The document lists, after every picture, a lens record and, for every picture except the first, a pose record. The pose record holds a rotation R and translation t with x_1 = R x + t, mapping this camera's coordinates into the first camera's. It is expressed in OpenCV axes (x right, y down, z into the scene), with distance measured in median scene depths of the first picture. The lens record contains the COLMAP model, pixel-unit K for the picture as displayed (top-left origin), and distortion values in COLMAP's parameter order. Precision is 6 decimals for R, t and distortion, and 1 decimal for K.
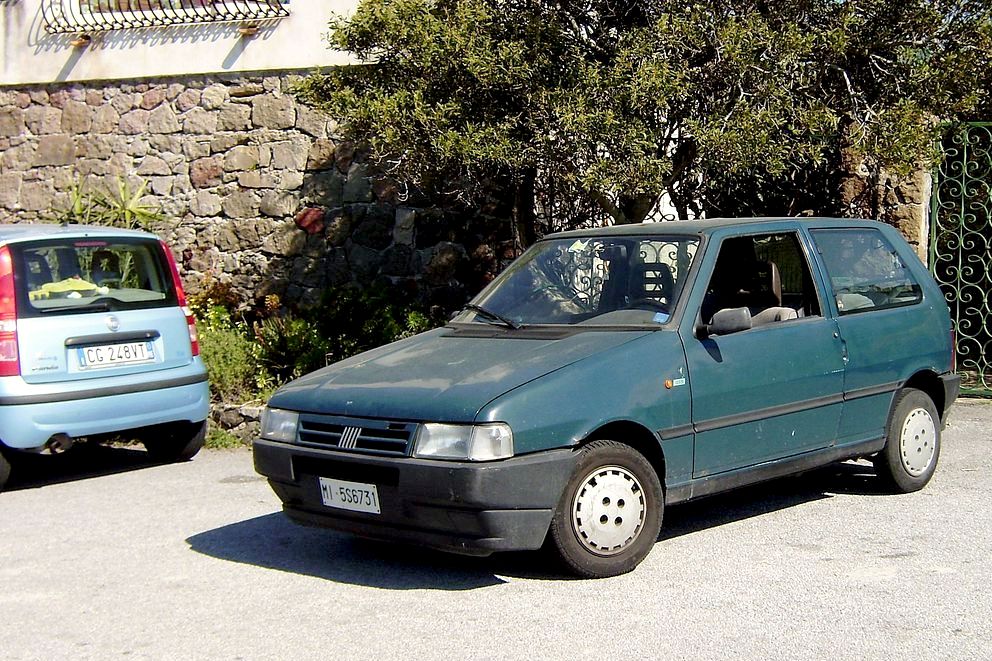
lens RADIAL K [[1250.8, 0, 496.0], [0, 1250.8, 330.5], [0, 0, 1]] dist [-0.001413, -0.006067]
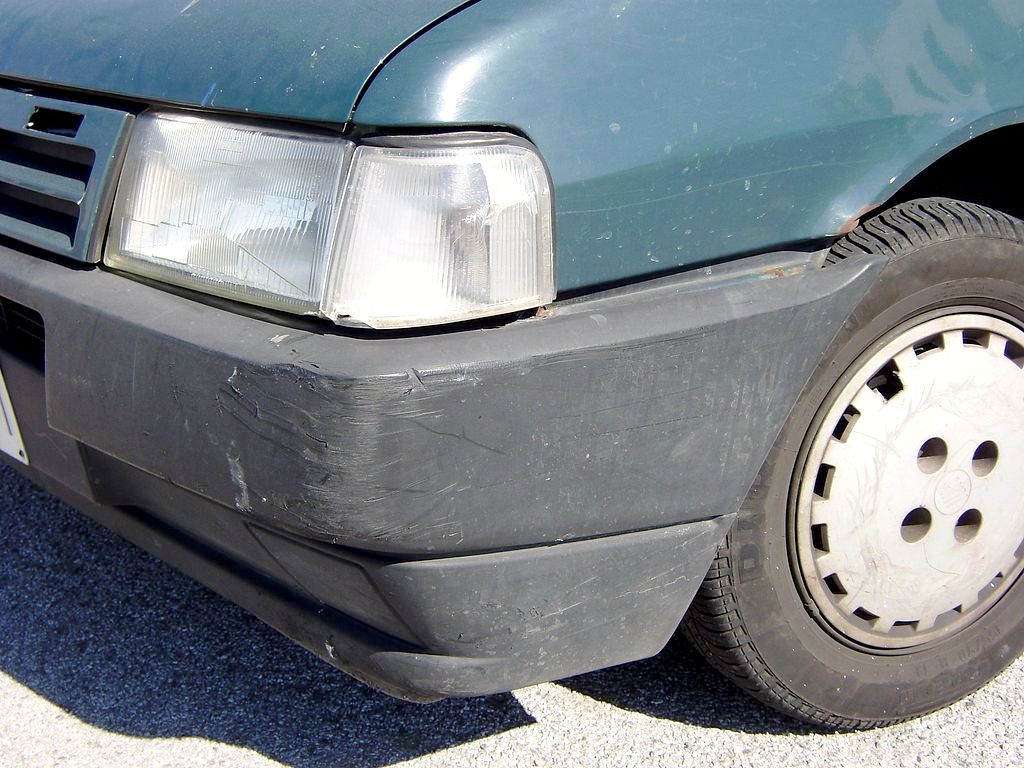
lens RADIAL K [[1584.0, 0, 512.0], [0, 1584.0, 384.0], [0, 0, 1]] dist [0.031179, 0.049755]
pose [[0.999031, 0.035550, -0.025947, 0.013719], [-0.027352, 0.963369, 0.266780, 0.043848], [0.034480, -0.265812, 0.963408, 0.721296]]
